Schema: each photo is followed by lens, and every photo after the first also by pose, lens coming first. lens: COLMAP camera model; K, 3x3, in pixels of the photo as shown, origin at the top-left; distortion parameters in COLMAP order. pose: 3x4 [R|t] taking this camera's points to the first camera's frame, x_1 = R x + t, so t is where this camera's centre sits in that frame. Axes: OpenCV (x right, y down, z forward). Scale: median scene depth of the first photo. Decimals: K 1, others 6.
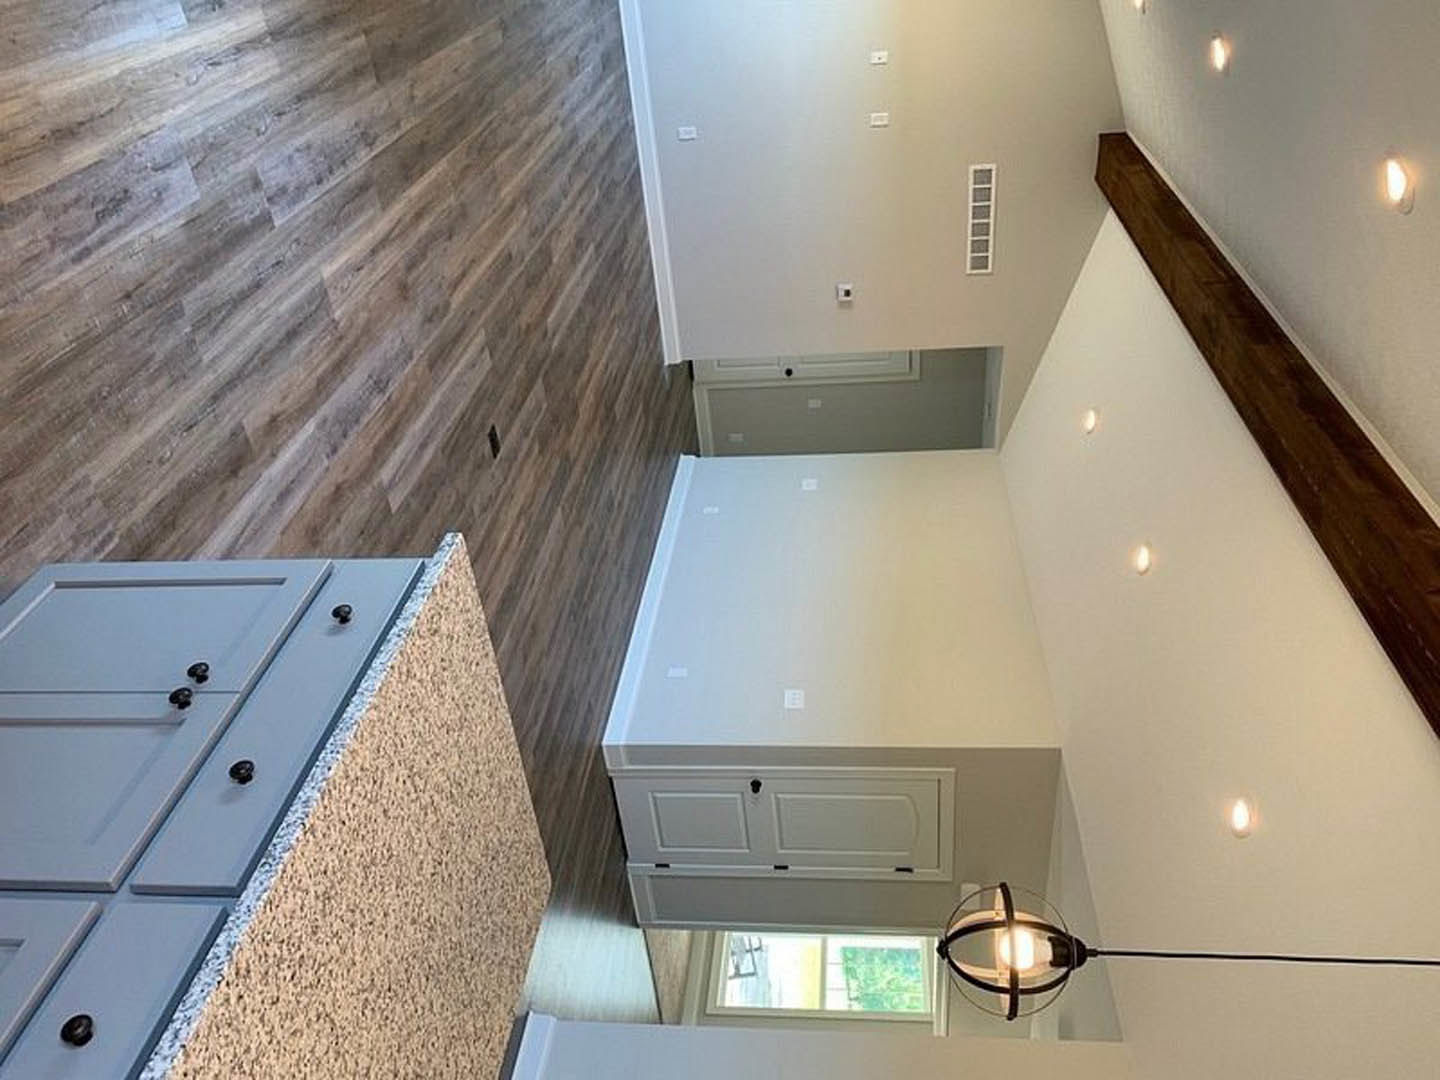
lens RADIAL K [[1102.9, 0, 713.2], [0, 1102.9, 534.2], [0, 0, 1]] dist [0.057399, -0.072043]
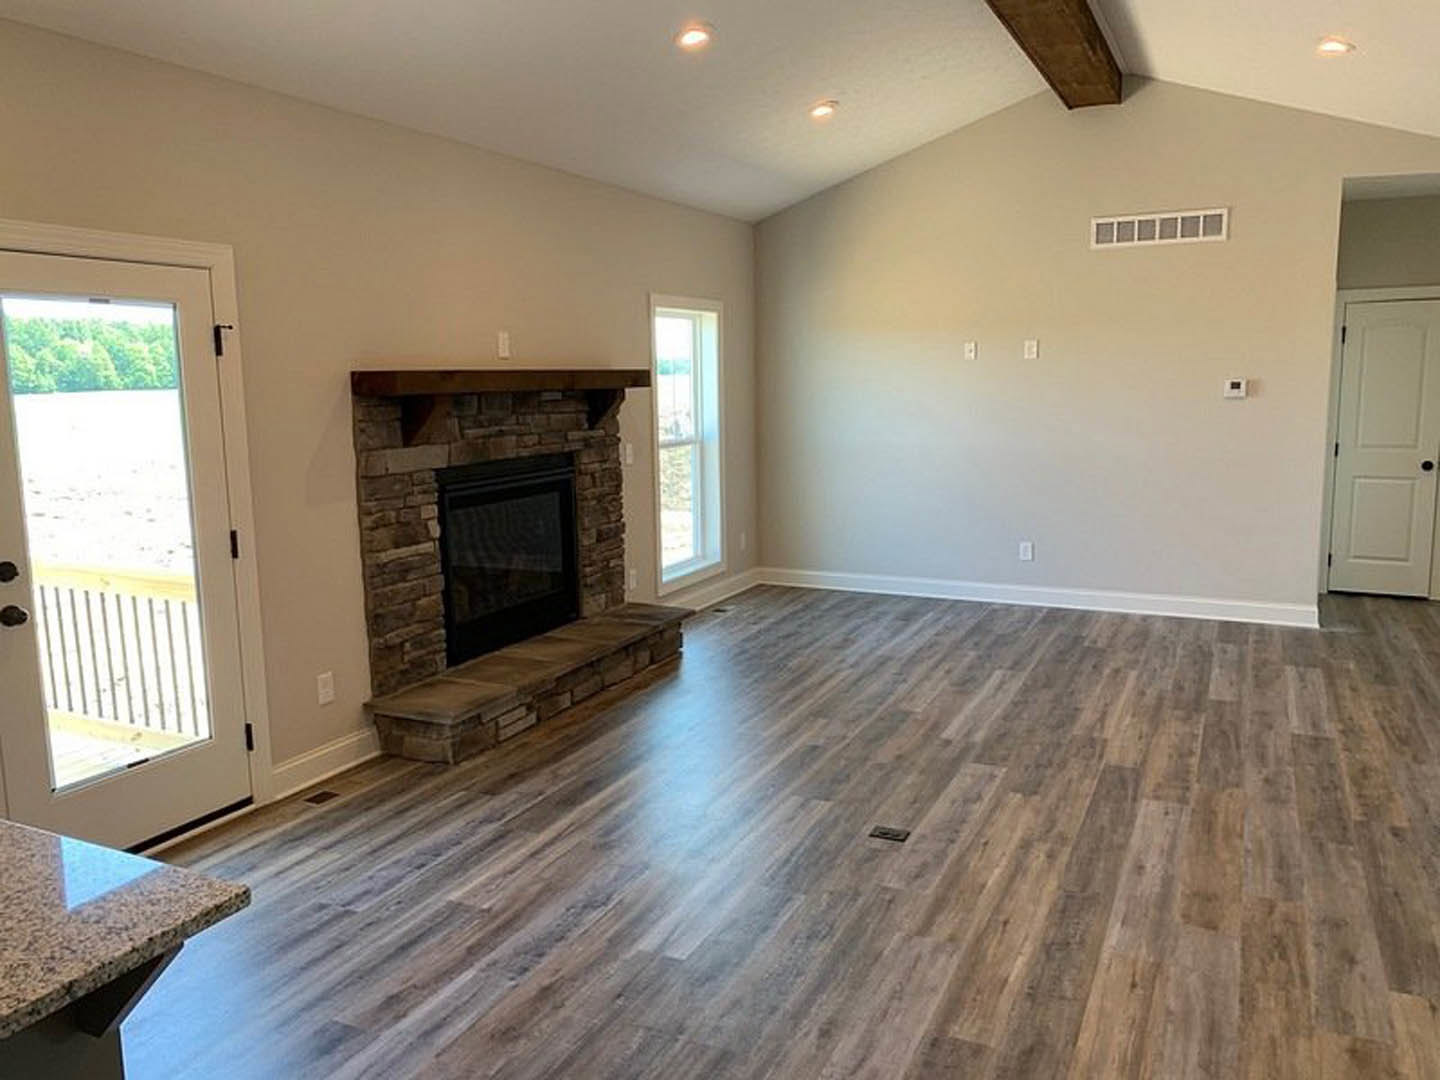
lens RADIAL K [[1102.9, 0, 719.7], [0, 1102.9, 537.1], [0, 0, 1]] dist [0.057399, -0.072043]
pose [[0.116177, -0.988604, -0.095730, 0.049677], [0.507300, 0.141924, -0.850002, 0.316560], [0.853903, 0.050187, 0.518008, 0.282247]]
